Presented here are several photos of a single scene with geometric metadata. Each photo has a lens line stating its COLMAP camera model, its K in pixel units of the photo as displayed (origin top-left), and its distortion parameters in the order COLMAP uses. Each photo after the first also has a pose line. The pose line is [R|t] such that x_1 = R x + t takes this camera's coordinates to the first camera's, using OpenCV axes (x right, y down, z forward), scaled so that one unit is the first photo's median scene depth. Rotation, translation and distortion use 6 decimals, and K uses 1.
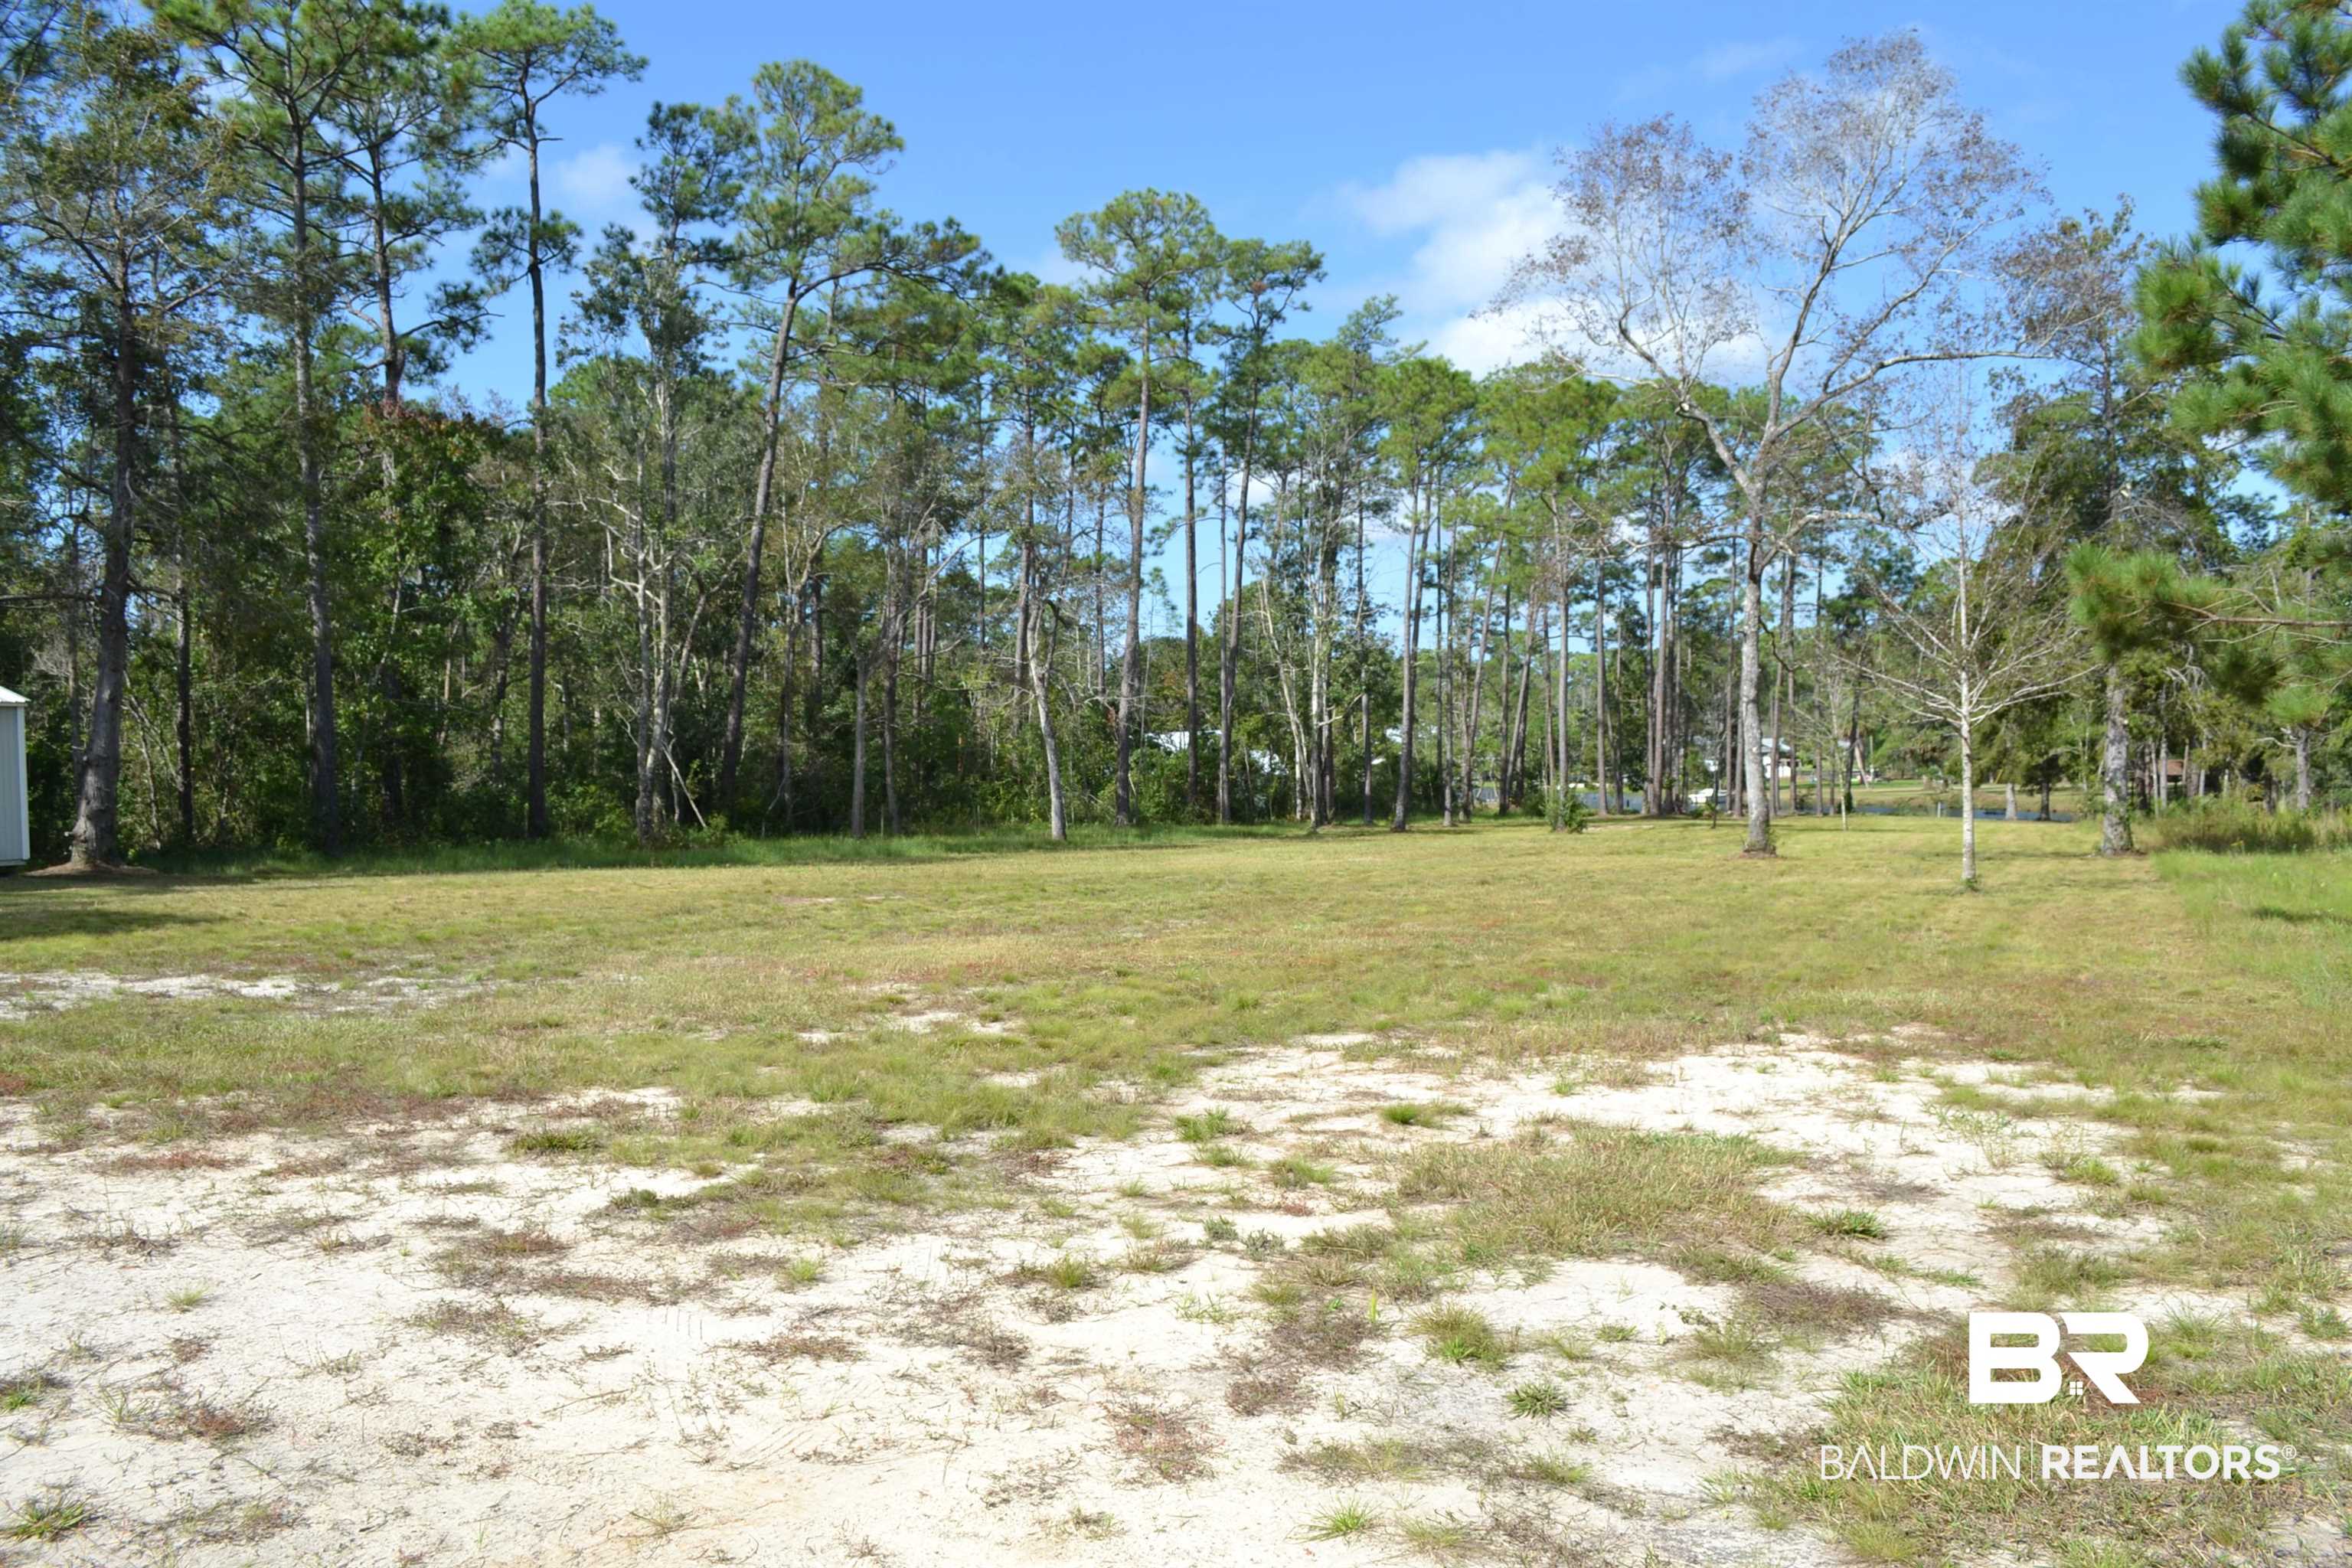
lens RADIAL K [[1868.1, 0, 1175.0], [0, 1868.1, 805.1], [0, 0, 1]] dist [-0.002050, -0.011091]
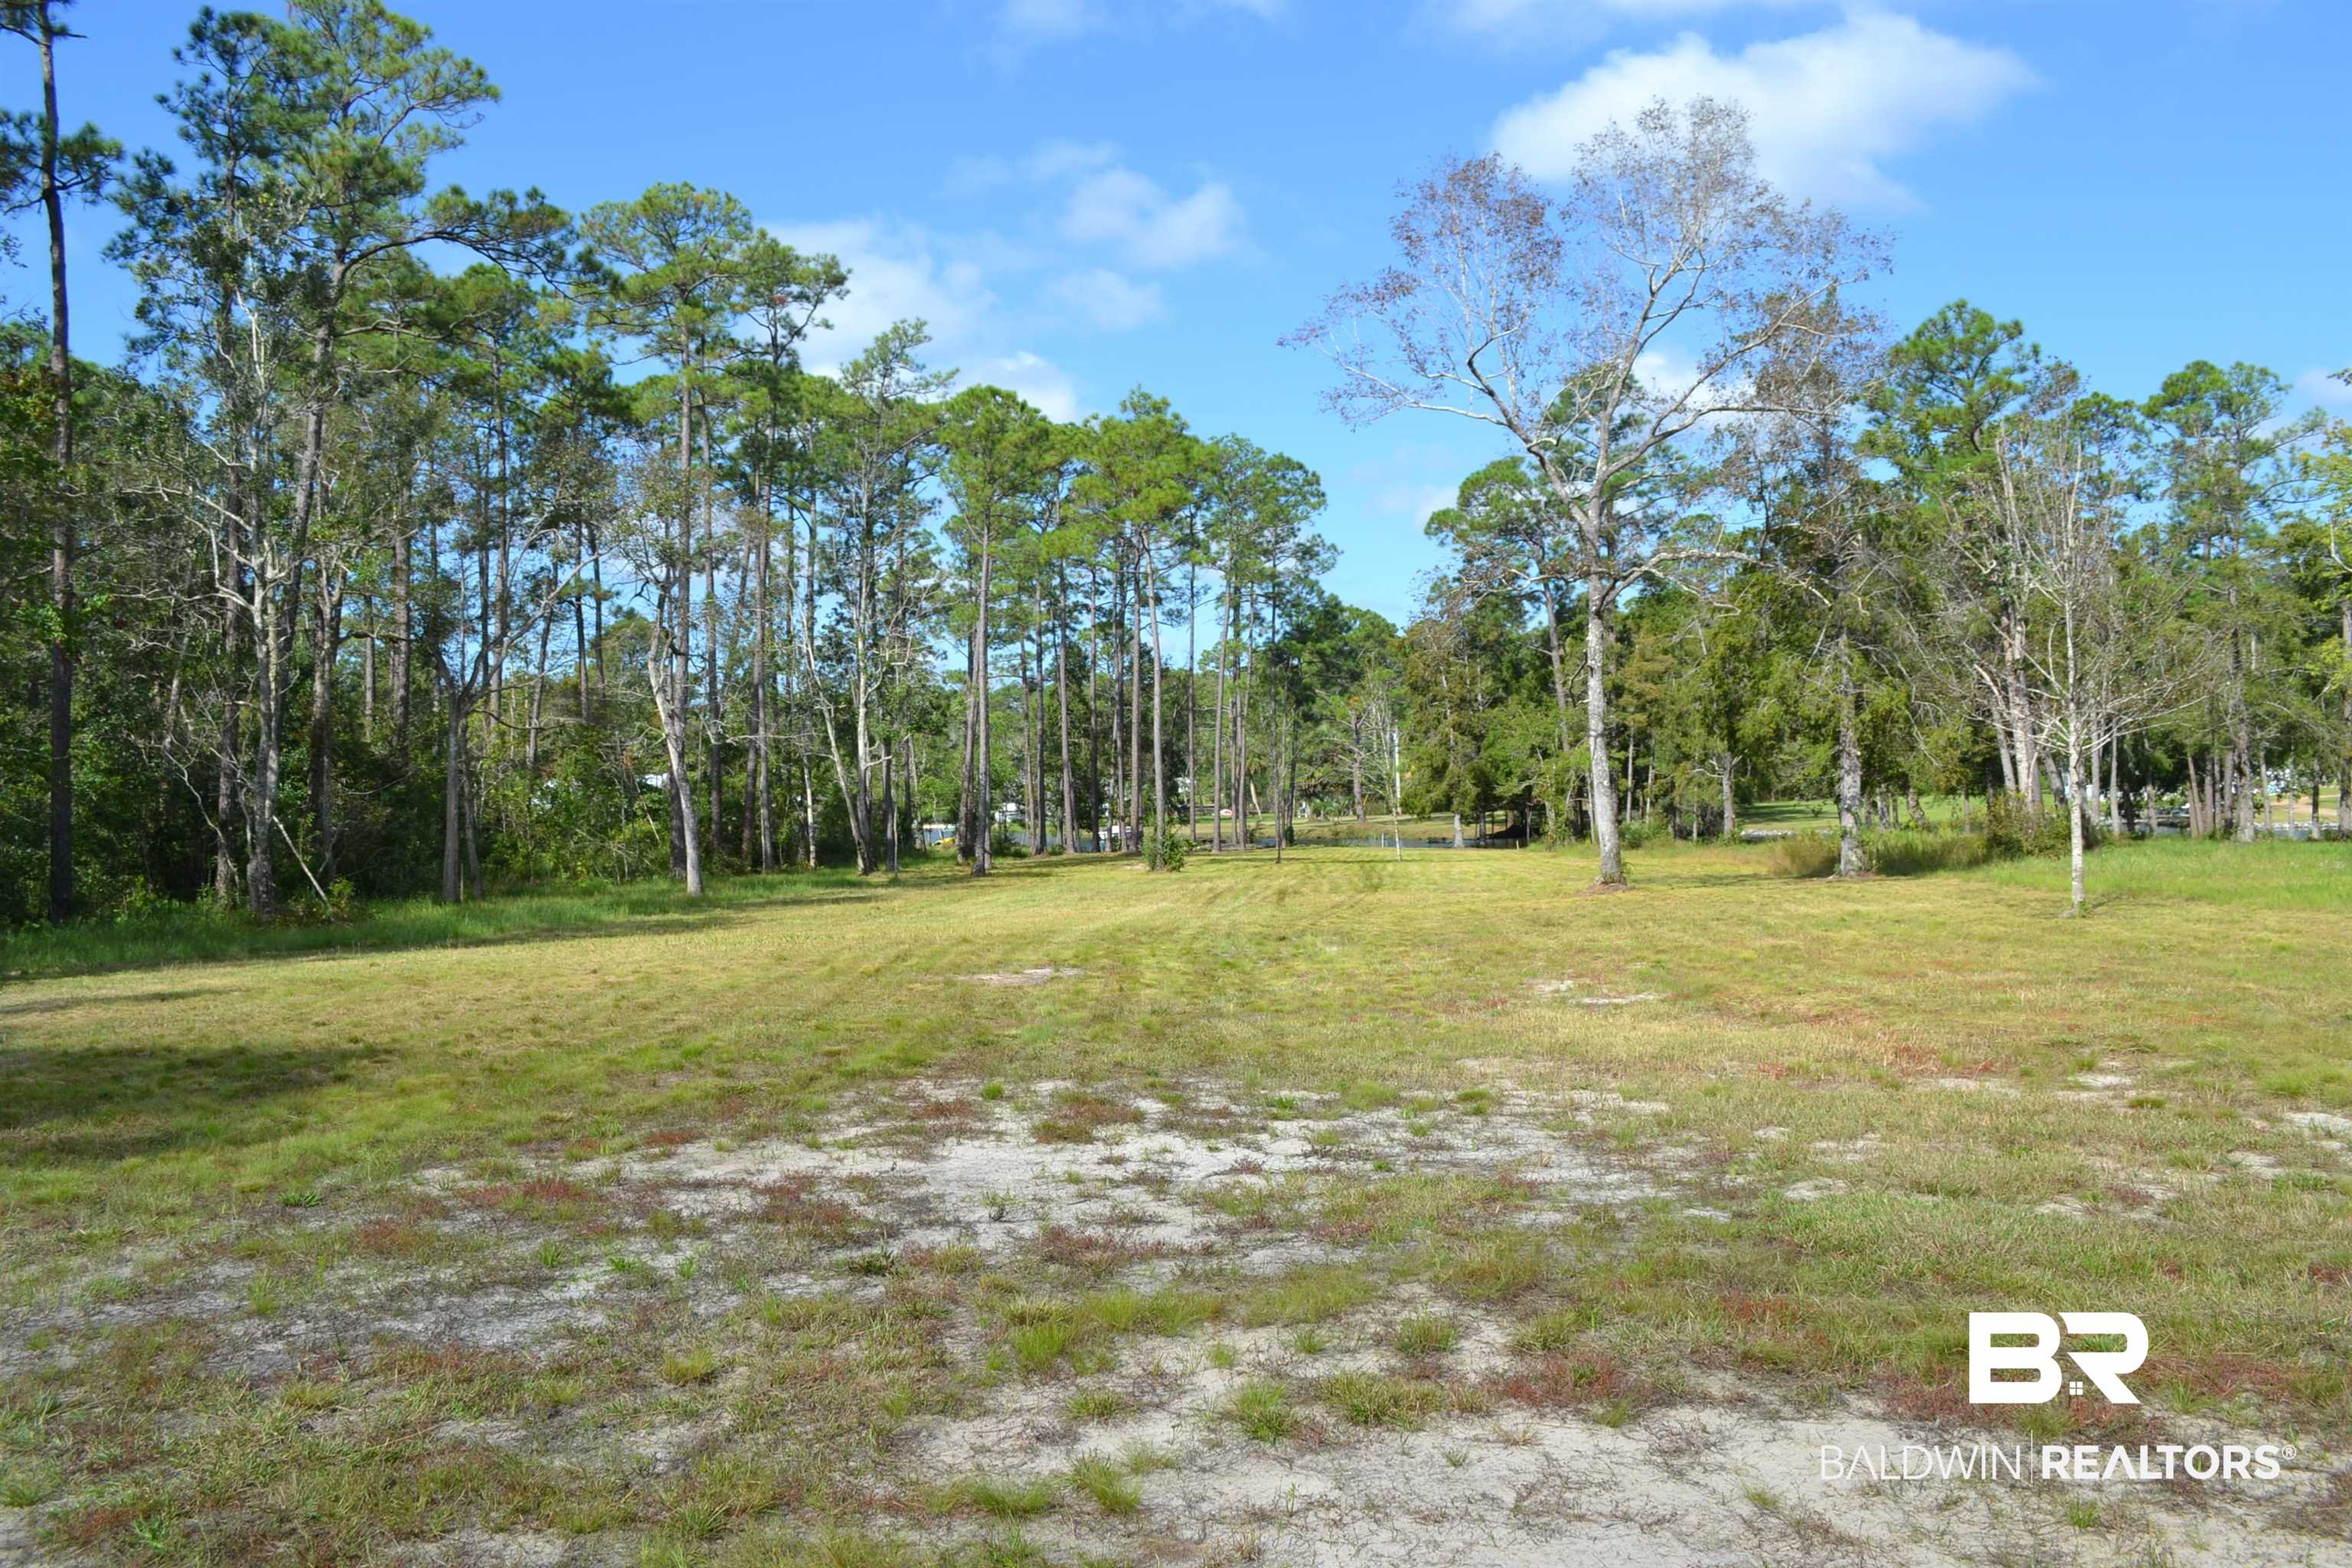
lens RADIAL K [[1868.1, 0, 1175.0], [0, 1868.1, 805.1], [0, 0, 1]] dist [-0.002050, -0.011091]
pose [[0.925207, -0.017119, 0.379077, -0.183255], [0.025283, 0.999543, -0.016568, -0.003878], [-0.378621, 0.024913, 0.925217, 0.087407]]
